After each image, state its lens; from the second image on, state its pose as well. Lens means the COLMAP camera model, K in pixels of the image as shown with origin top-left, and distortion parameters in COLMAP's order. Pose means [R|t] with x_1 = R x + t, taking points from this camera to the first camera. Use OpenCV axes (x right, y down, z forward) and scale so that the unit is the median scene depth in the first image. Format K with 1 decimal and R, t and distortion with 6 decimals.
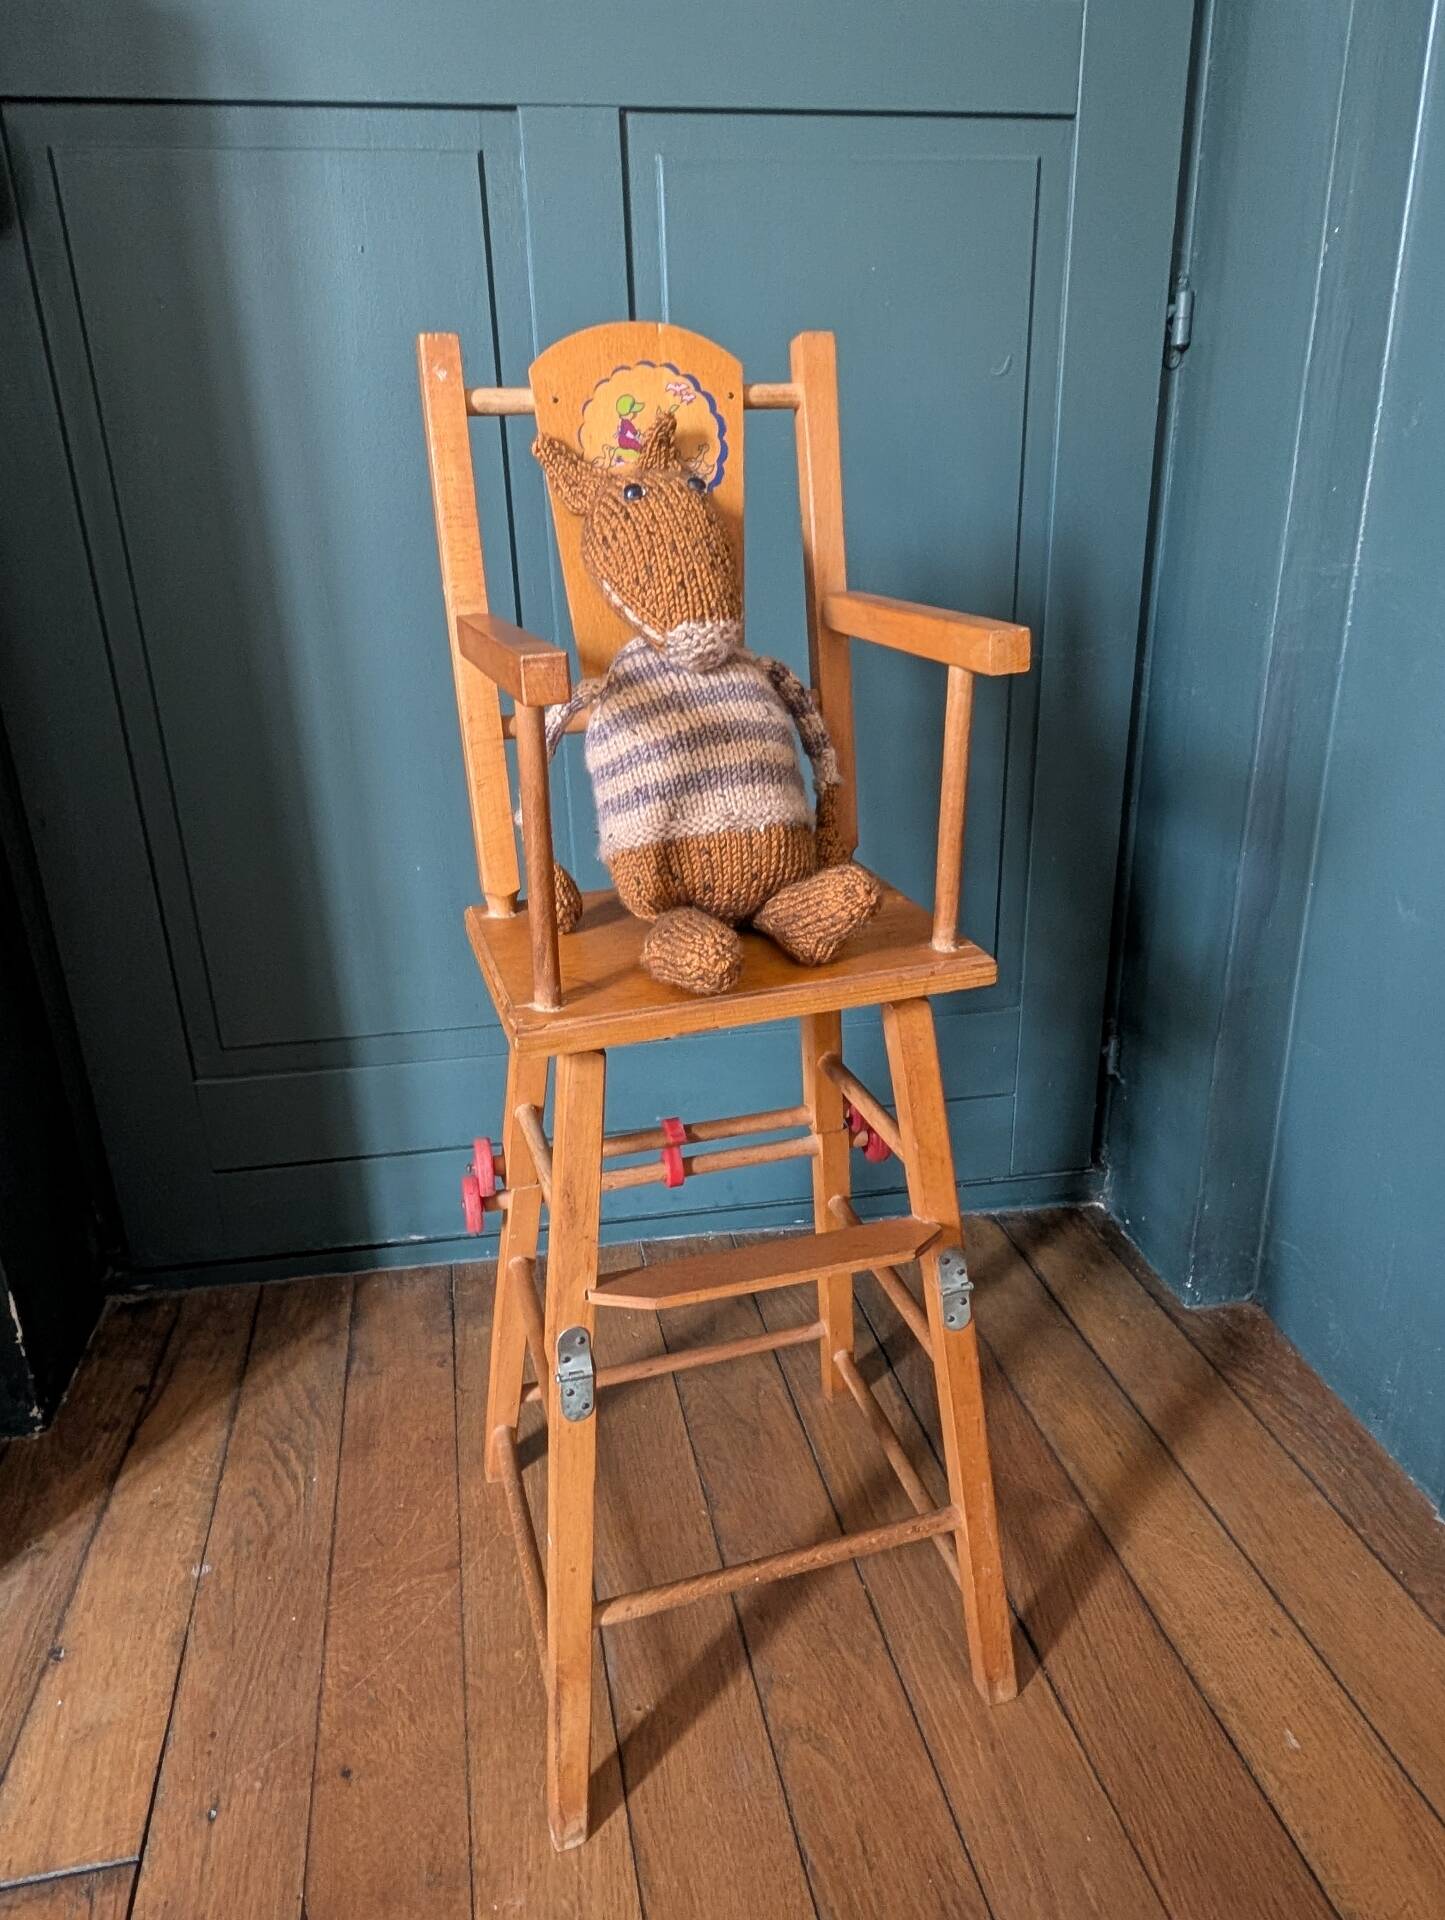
lens RADIAL K [[1206.0, 0, 721.9], [0, 1206.0, 975.6], [0, 0, 1]] dist [0.003435, -0.001862]
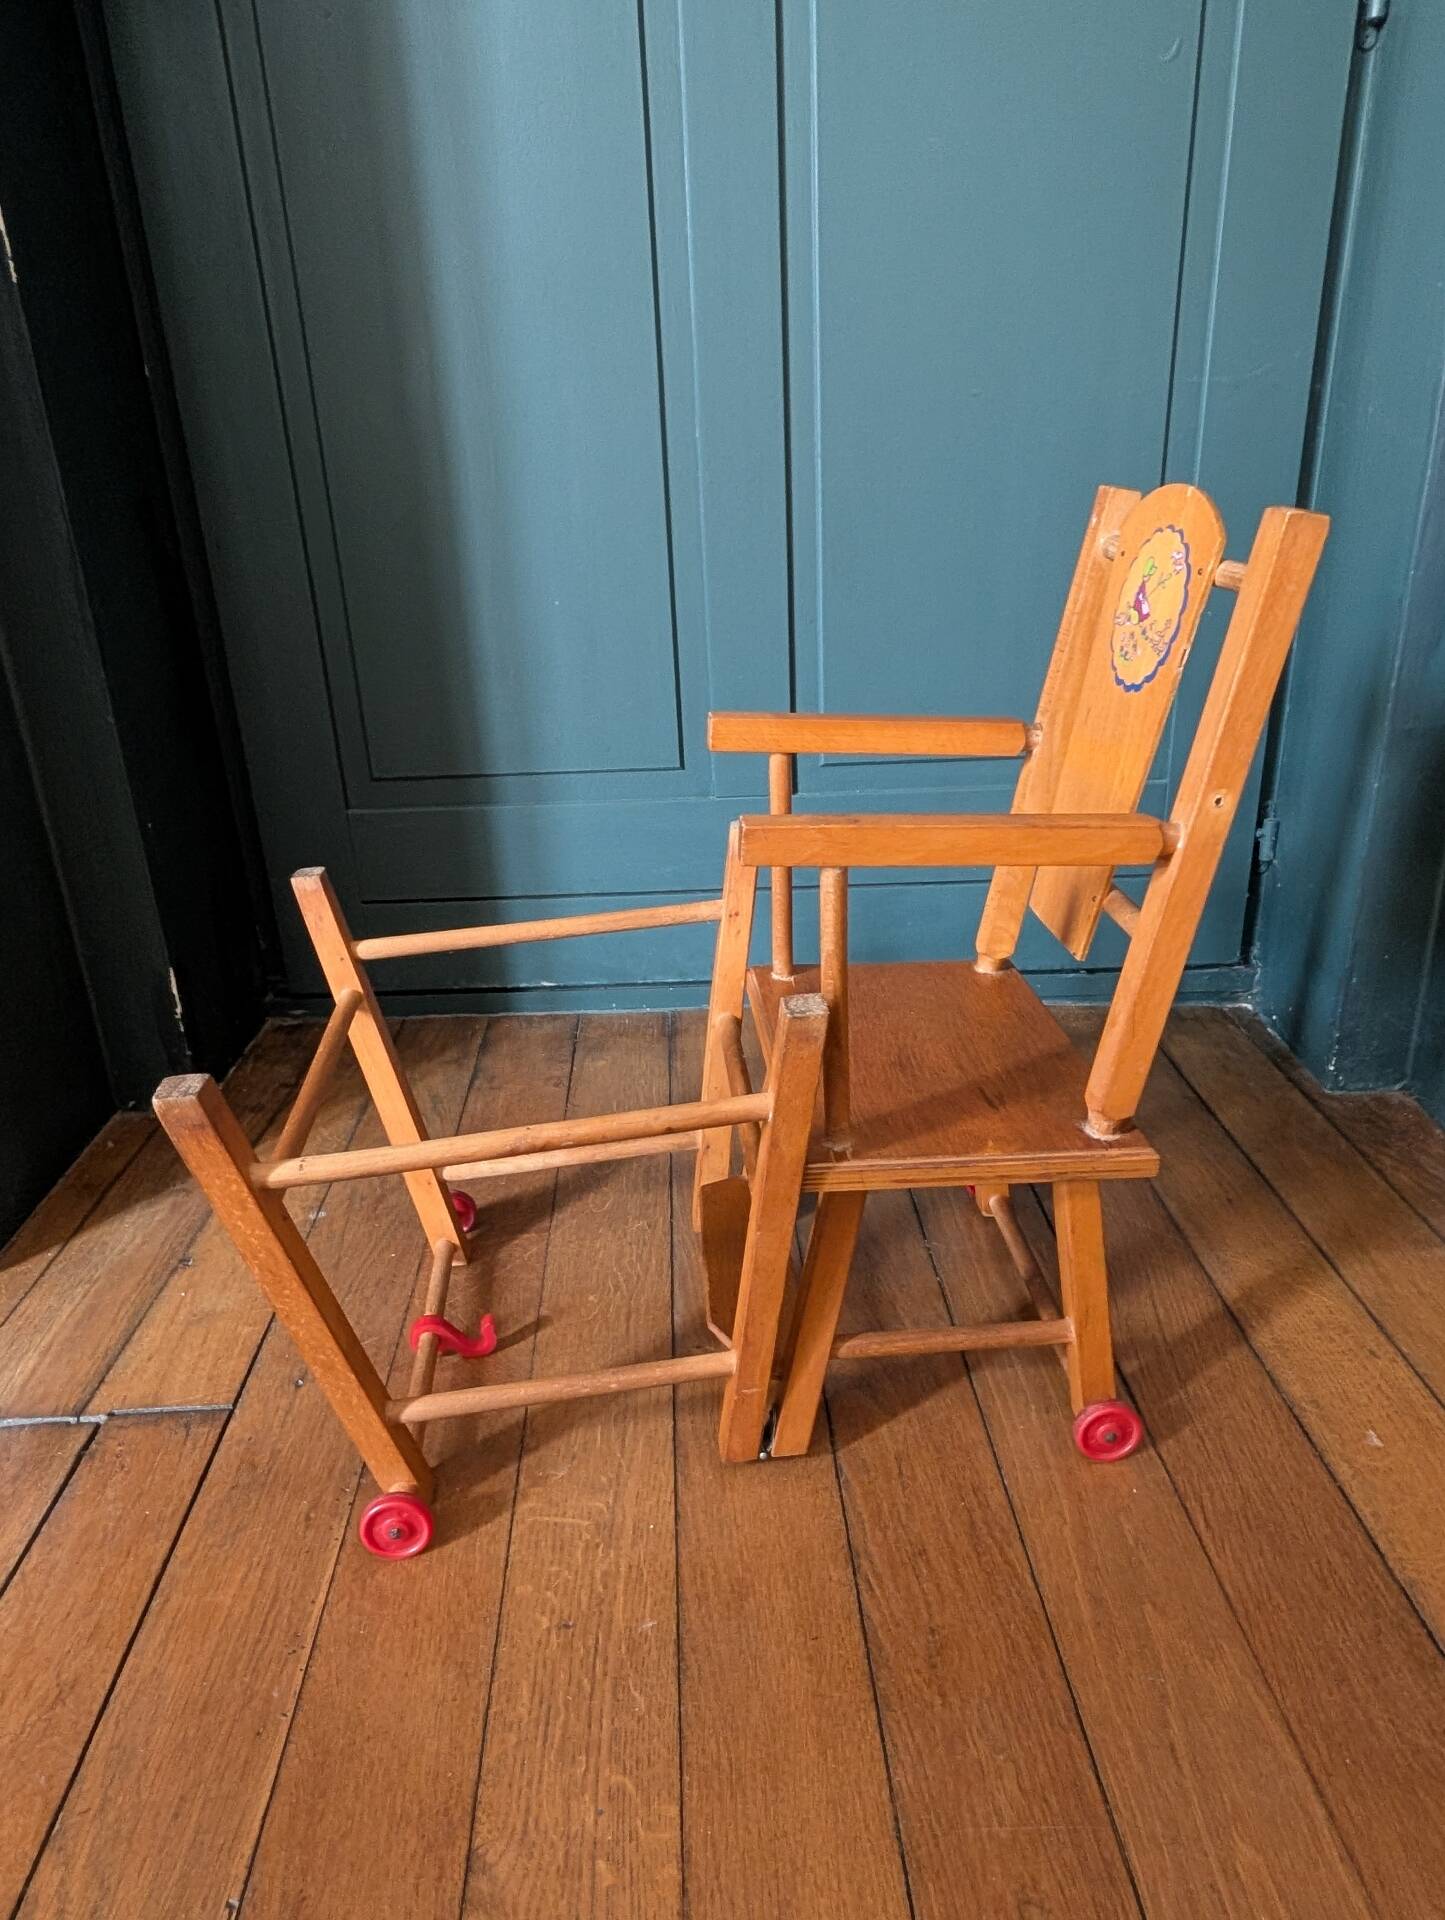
lens RADIAL K [[1206.0, 0, 740.2], [0, 1206.0, 979.5], [0, 0, 1]] dist [0.003435, -0.001862]
pose [[0.986426, 0.053364, -0.155294, 0.094510], [-0.049598, 0.998376, 0.028030, 0.231757], [0.156538, -0.019947, 0.987471, 0.001631]]
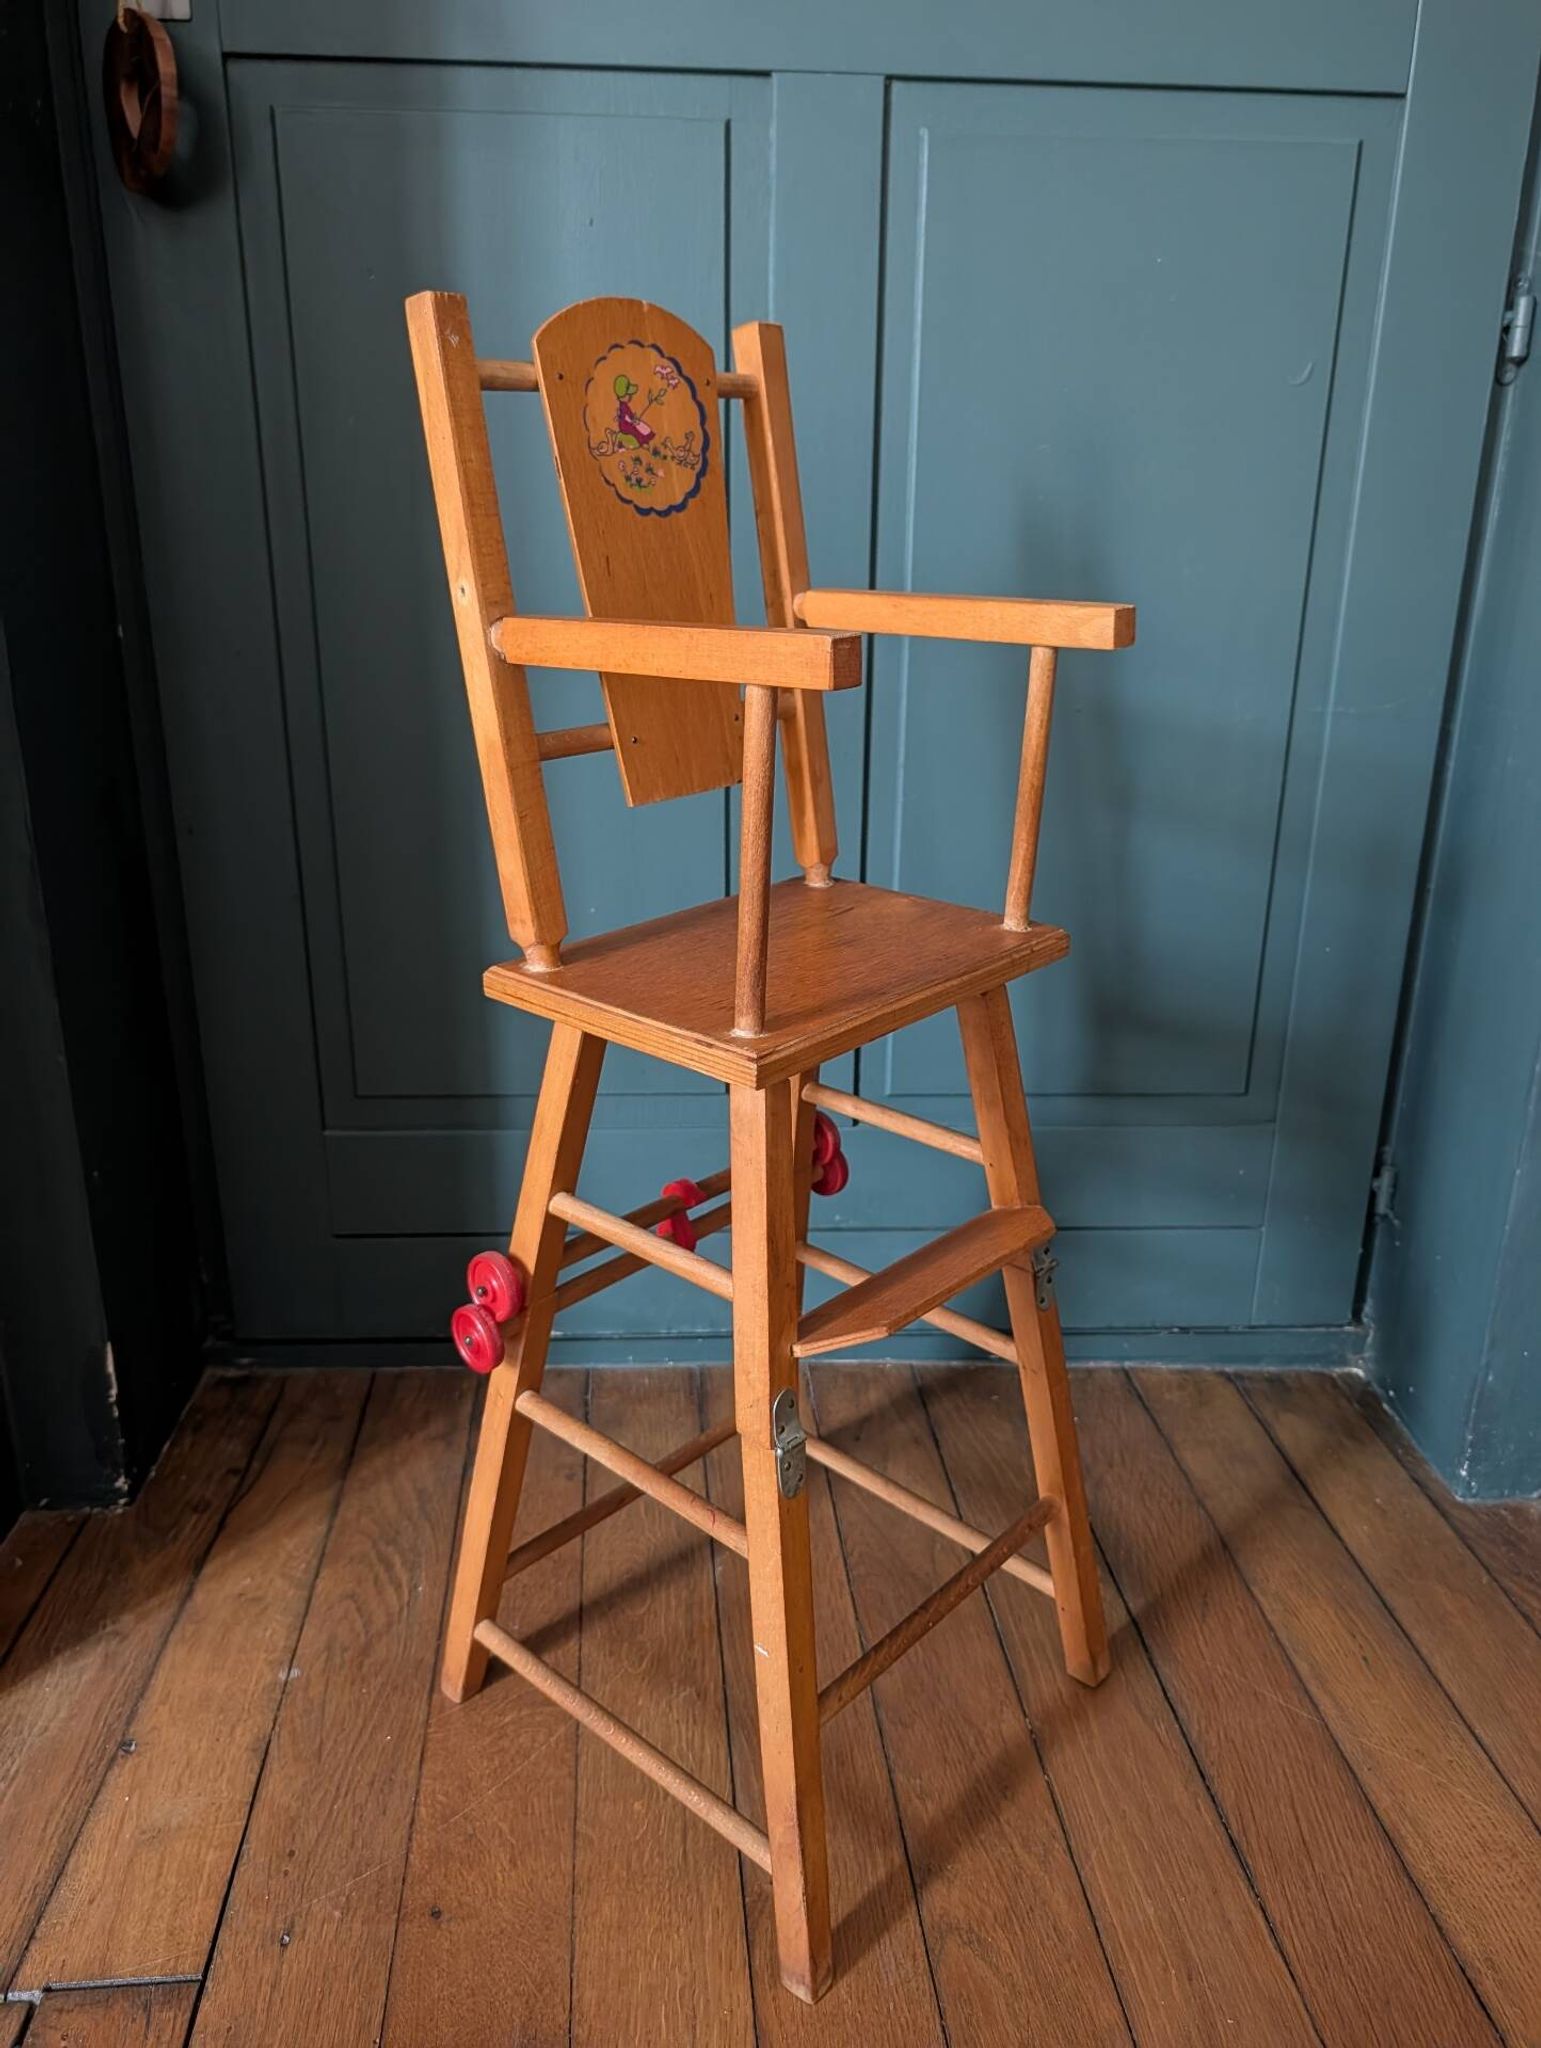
lens RADIAL K [[1432.8, 0, 794.6], [0, 1432.8, 1037.4], [0, 0, 1]] dist [0.009684, -0.008893]
pose [[0.993909, 0.072794, -0.082745, -0.010958], [-0.076303, 0.996280, -0.040056, 0.042243], [0.079521, 0.046126, 0.995765, -0.036833]]
